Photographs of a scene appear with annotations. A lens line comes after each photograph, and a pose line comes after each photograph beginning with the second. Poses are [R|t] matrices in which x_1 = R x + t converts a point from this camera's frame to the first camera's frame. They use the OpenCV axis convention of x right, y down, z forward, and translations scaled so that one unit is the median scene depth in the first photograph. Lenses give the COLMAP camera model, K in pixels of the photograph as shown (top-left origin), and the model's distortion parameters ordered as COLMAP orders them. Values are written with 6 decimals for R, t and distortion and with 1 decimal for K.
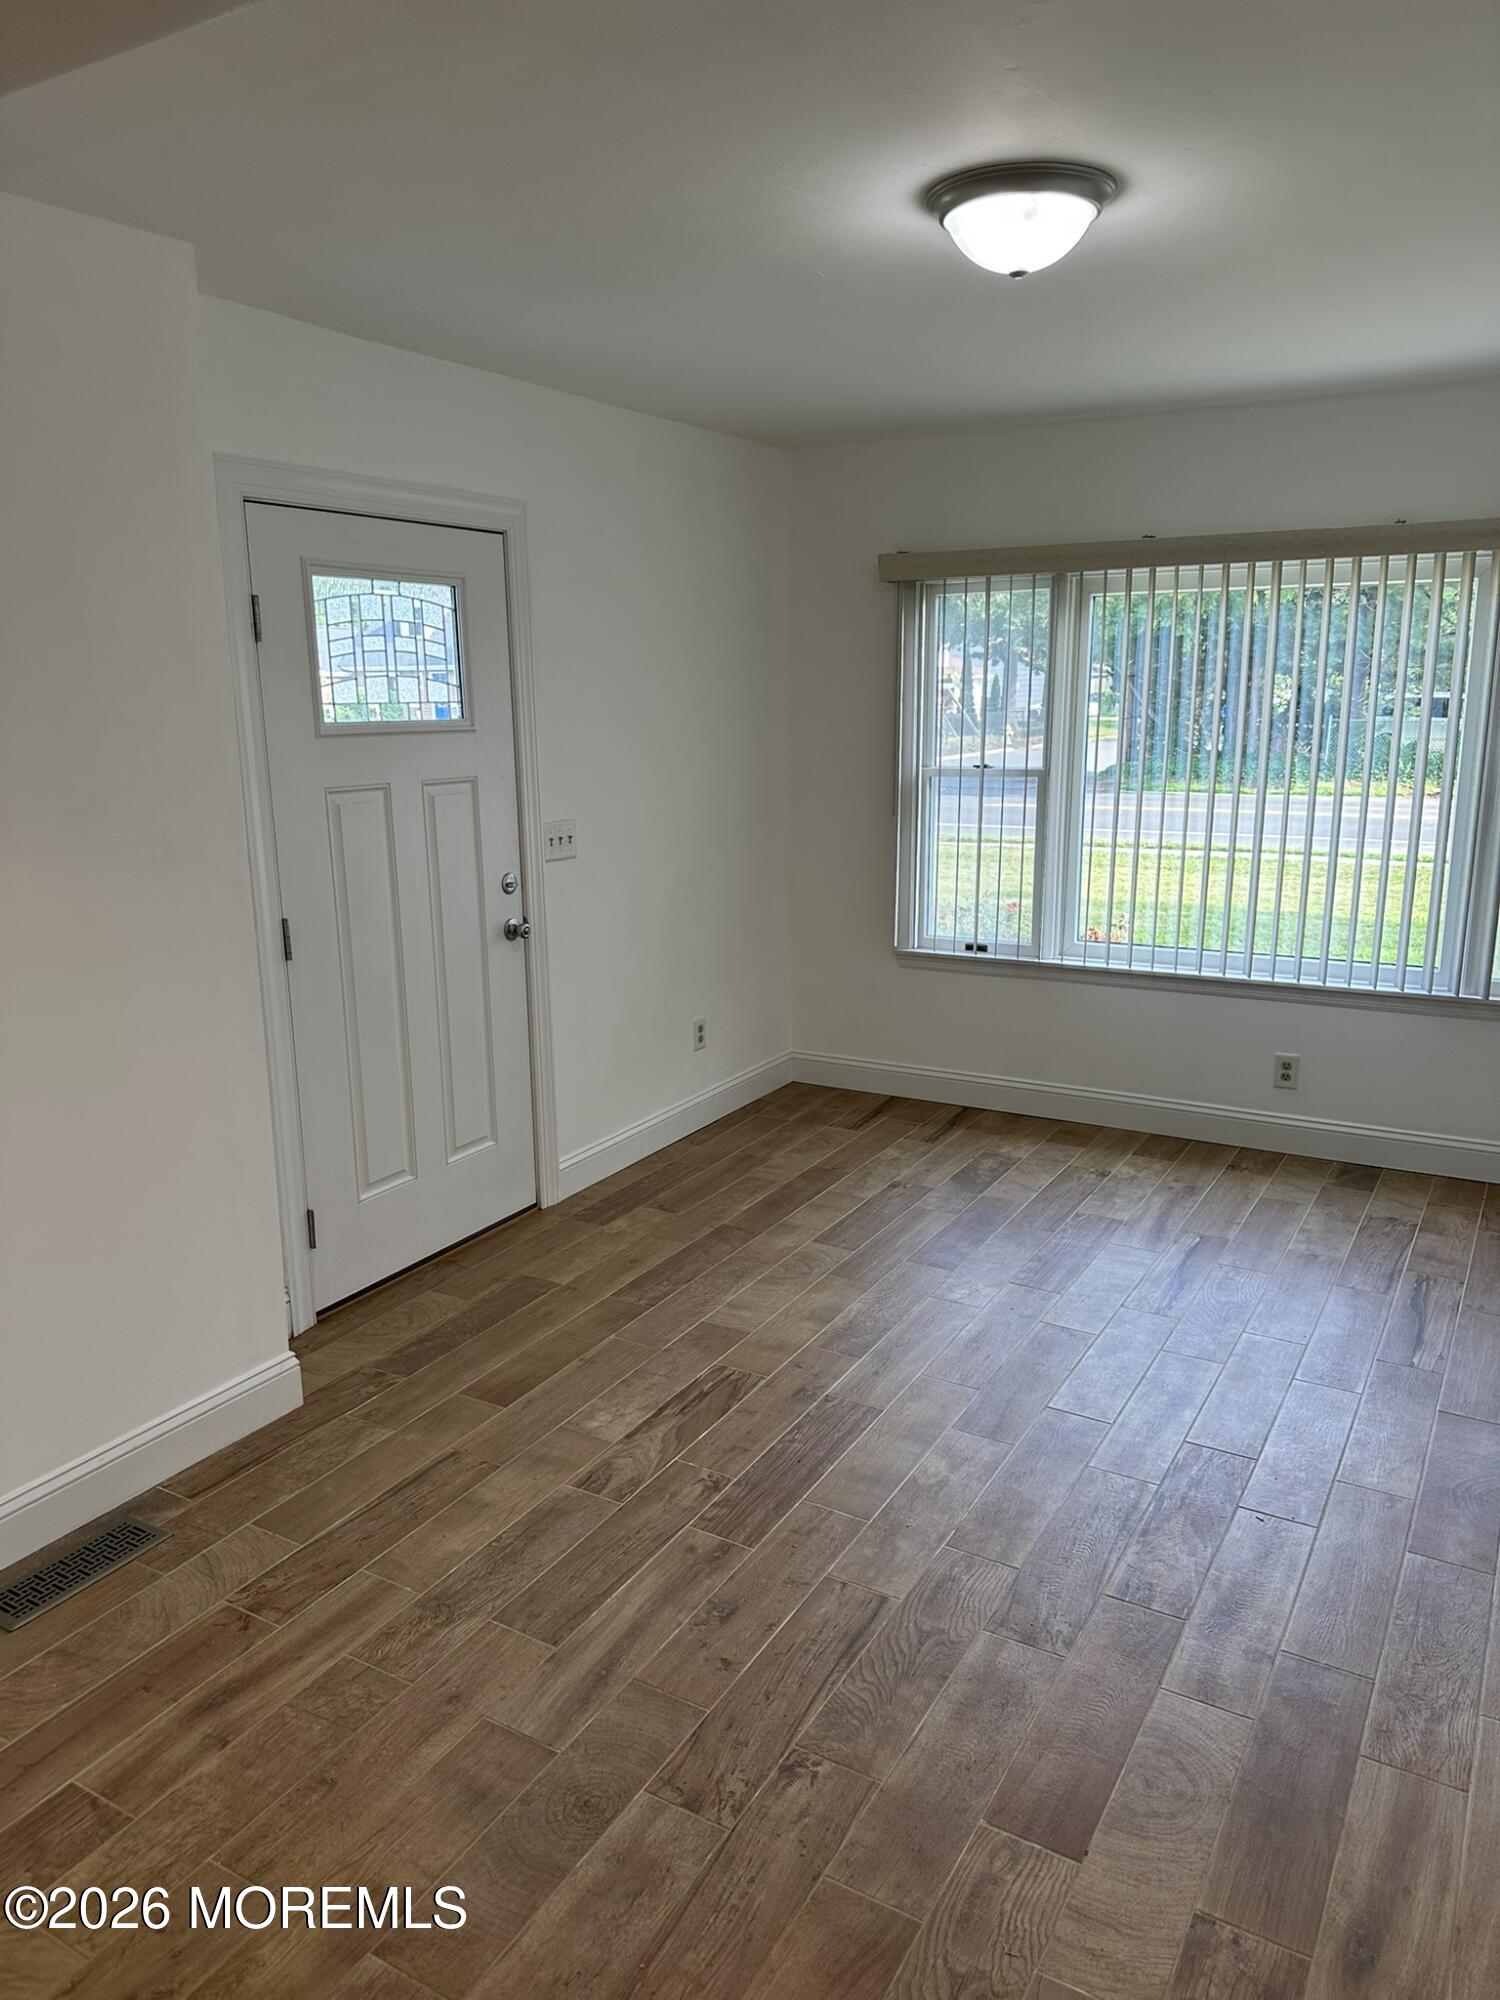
lens RADIAL K [[1393.5, 0, 750.0], [0, 1393.5, 1000.0], [0, 0, 1]] dist [0.077130, -0.085920]
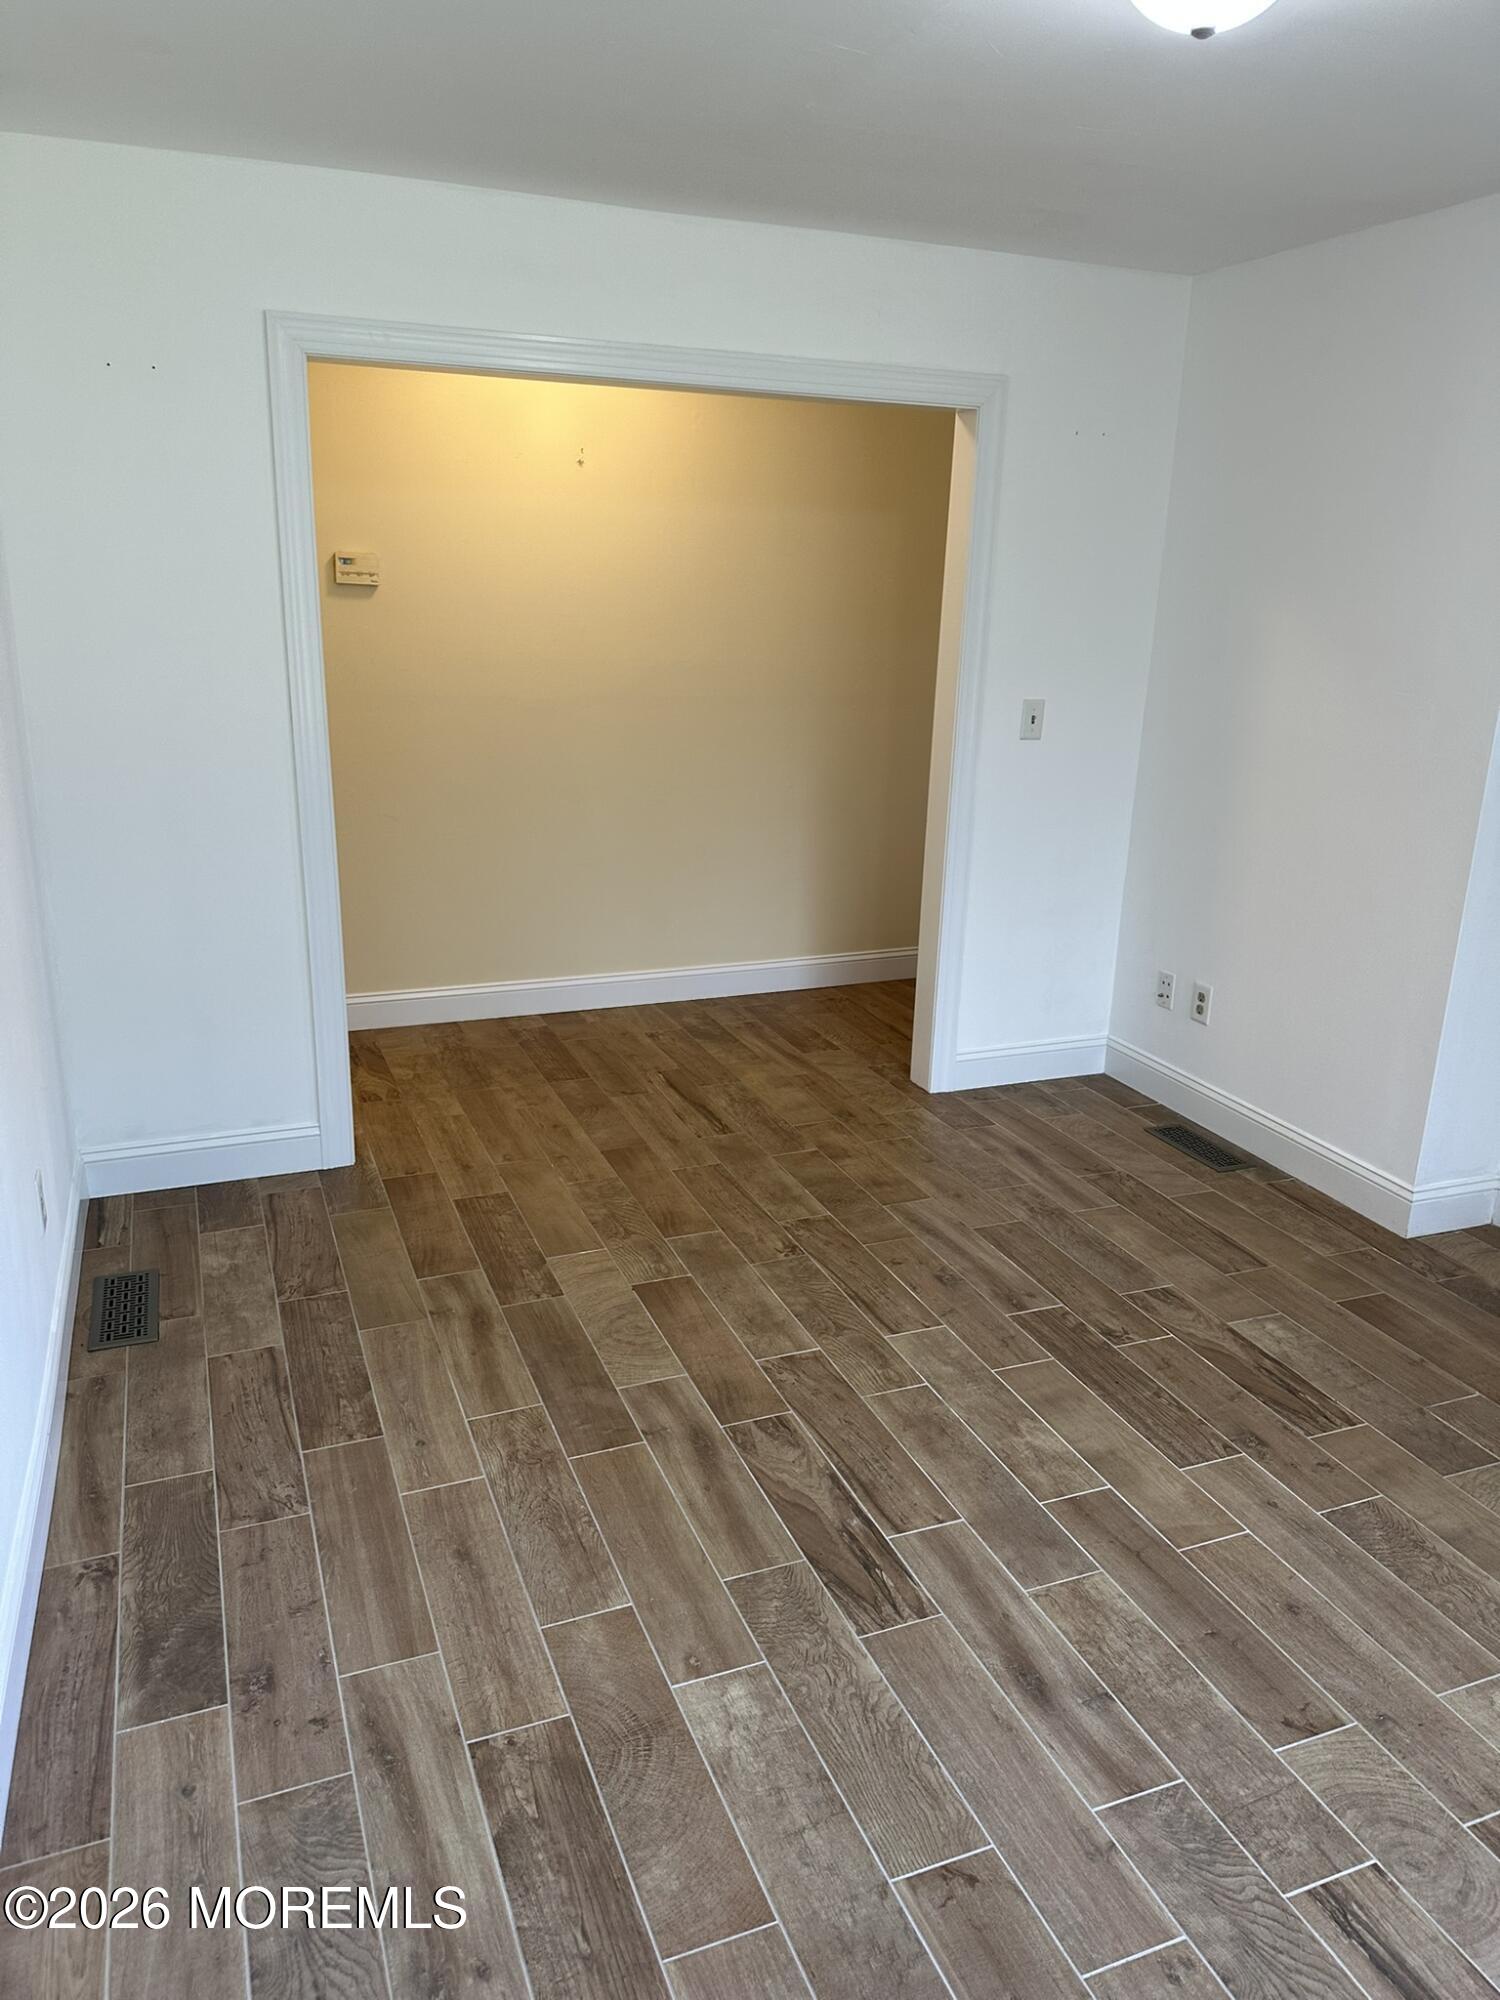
lens RADIAL K [[1393.5, 0, 750.0], [0, 1393.5, 1000.0], [0, 0, 1]] dist [0.077130, -0.085920]
pose [[-0.616879, 0.216150, -0.756795, 1.057392], [-0.186882, 0.893824, 0.407619, -0.313699], [0.764549, 0.392884, -0.510987, 1.451485]]
